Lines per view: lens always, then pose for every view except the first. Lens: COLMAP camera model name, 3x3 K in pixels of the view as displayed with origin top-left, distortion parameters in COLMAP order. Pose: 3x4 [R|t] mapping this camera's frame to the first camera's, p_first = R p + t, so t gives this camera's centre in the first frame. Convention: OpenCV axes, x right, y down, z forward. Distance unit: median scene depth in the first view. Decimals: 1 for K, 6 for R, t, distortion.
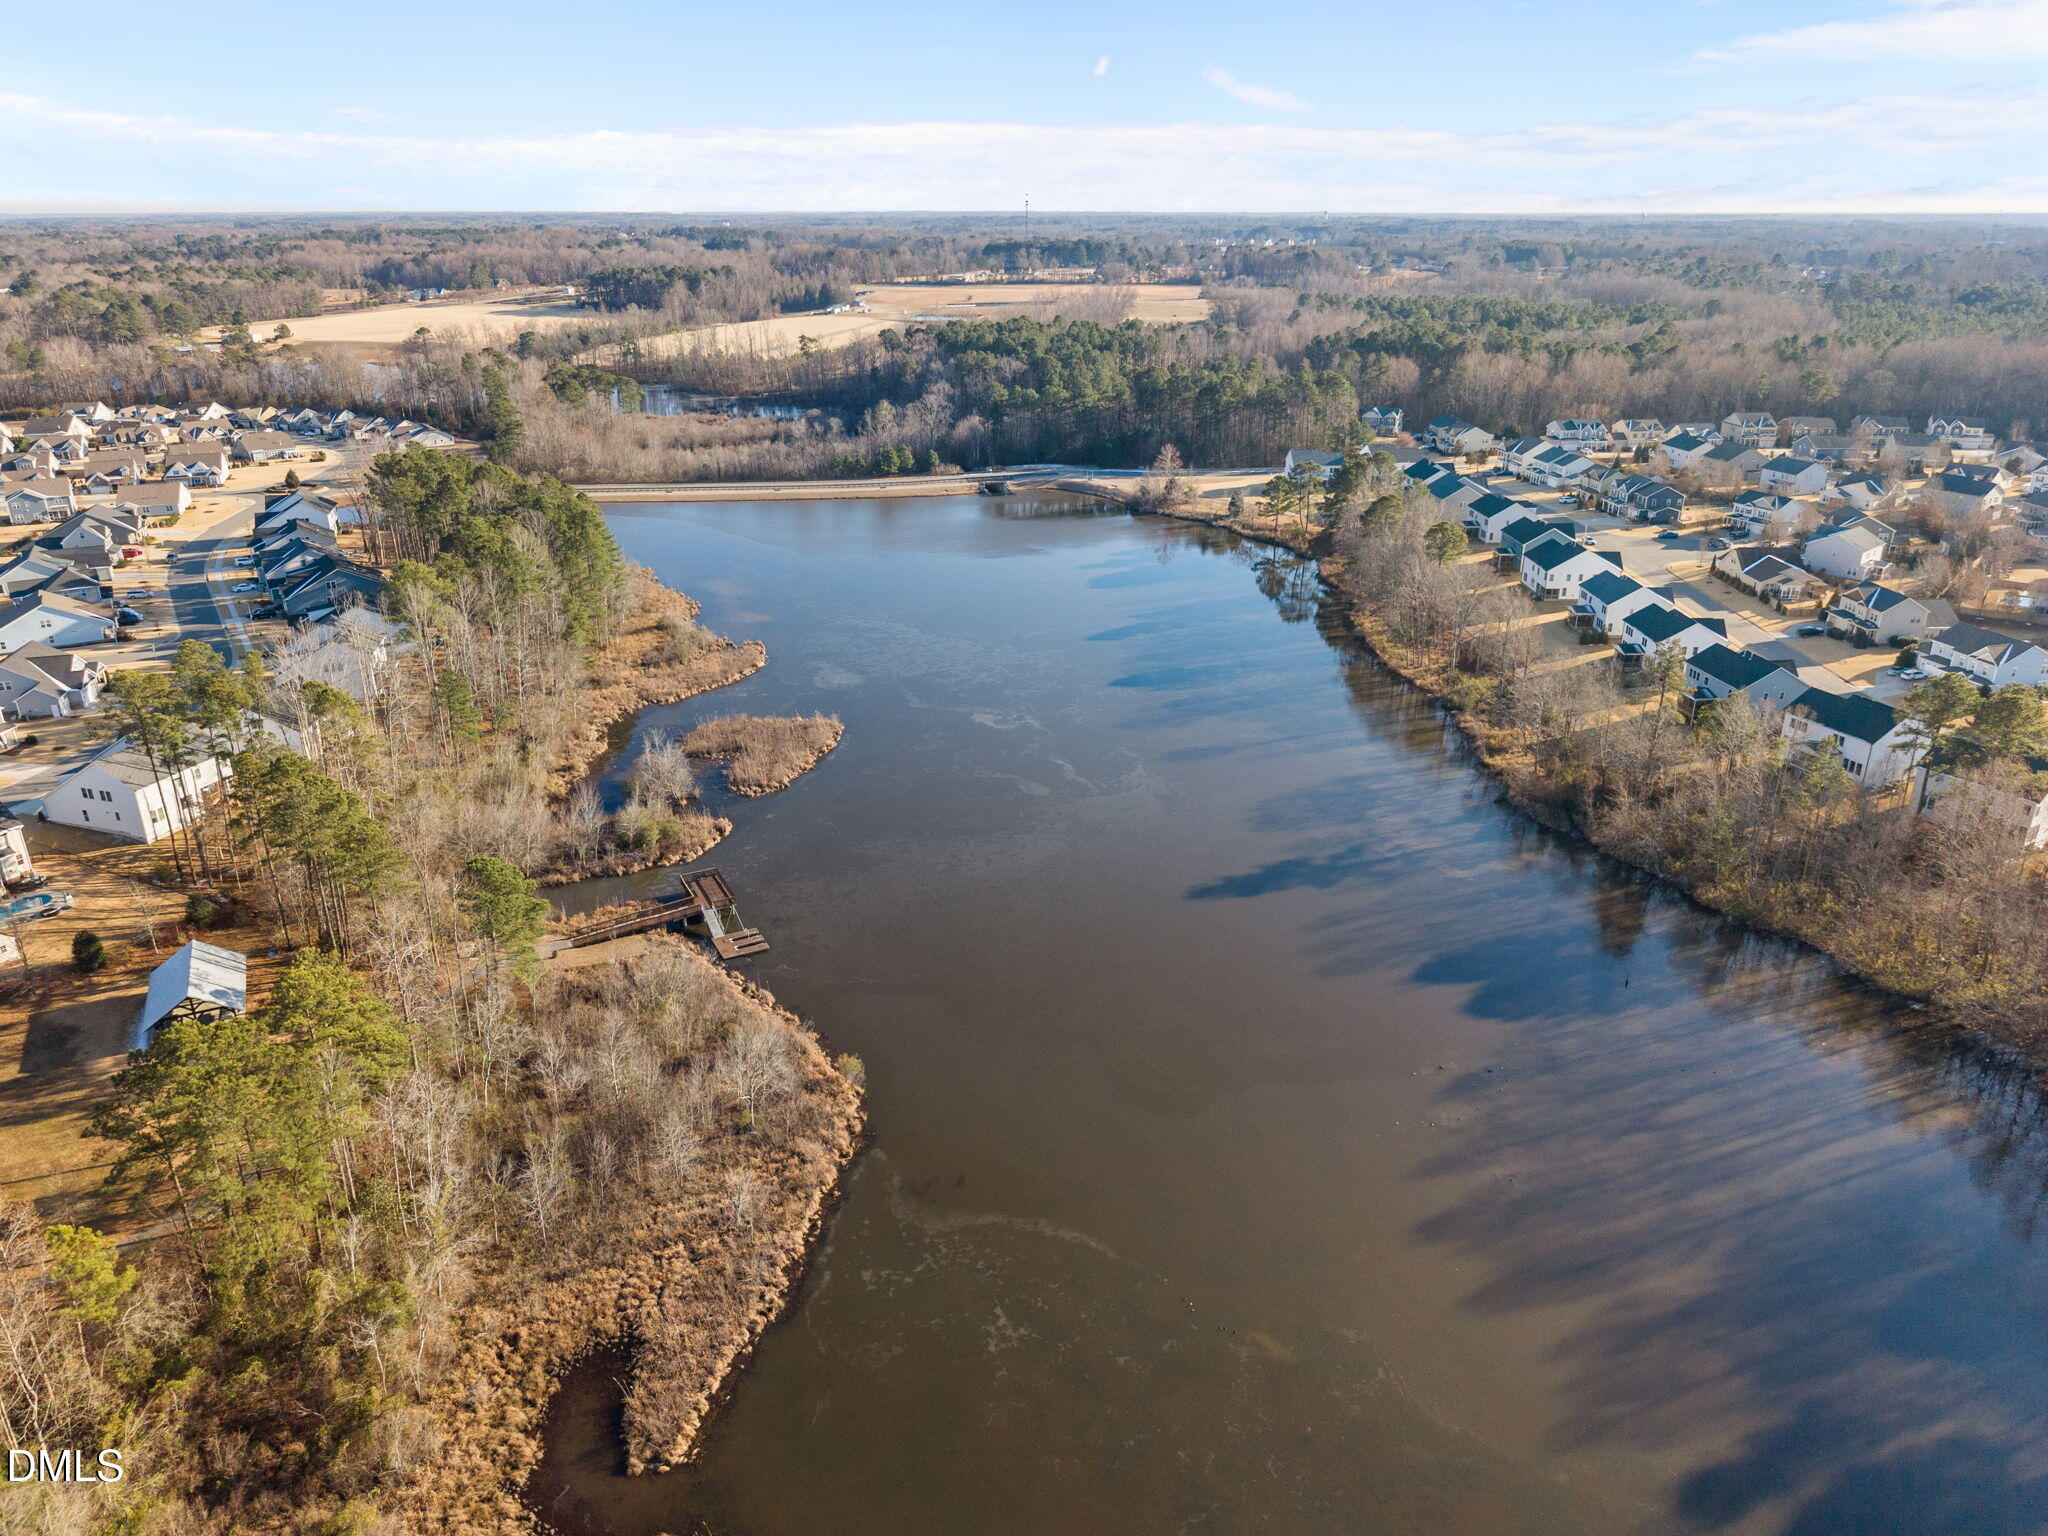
lens RADIAL K [[1451.3, 0, 1009.4], [0, 1451.3, 771.4], [0, 0, 1]] dist [0.008359, -0.008469]
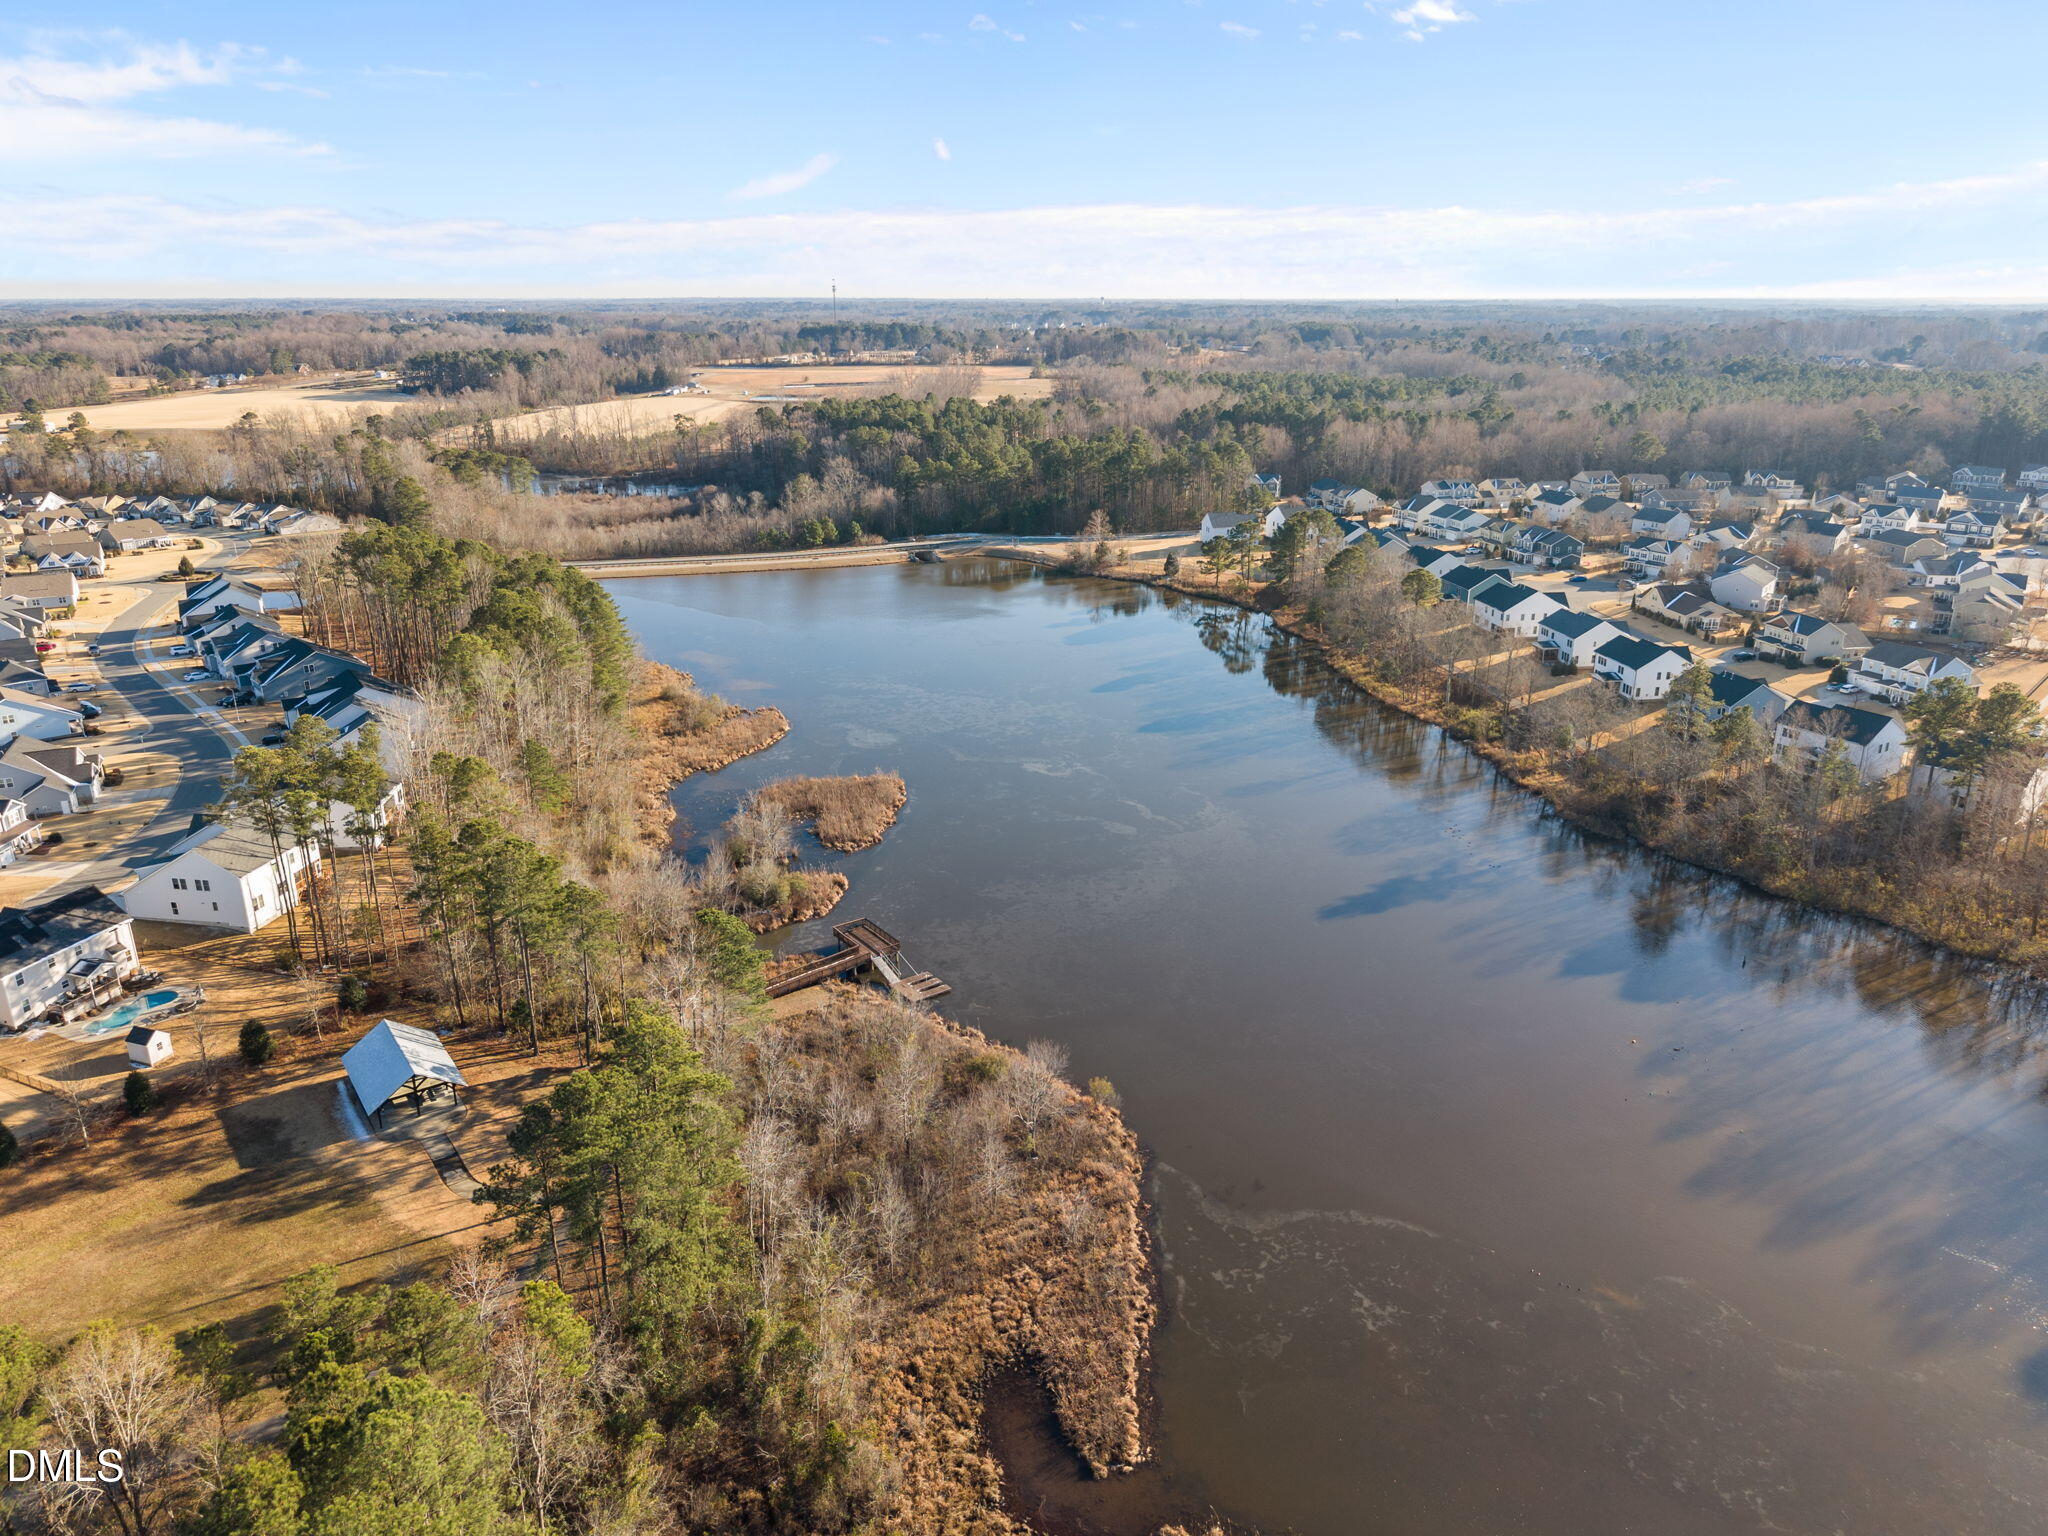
lens RADIAL K [[1451.3, 0, 1009.4], [0, 1451.3, 771.4], [0, 0, 1]] dist [0.008359, -0.008469]
pose [[0.987616, -0.049106, 0.149007, -0.136477], [0.056995, 0.997164, -0.049146, 0.010979], [-0.146172, 0.057030, 0.987614, -0.007744]]
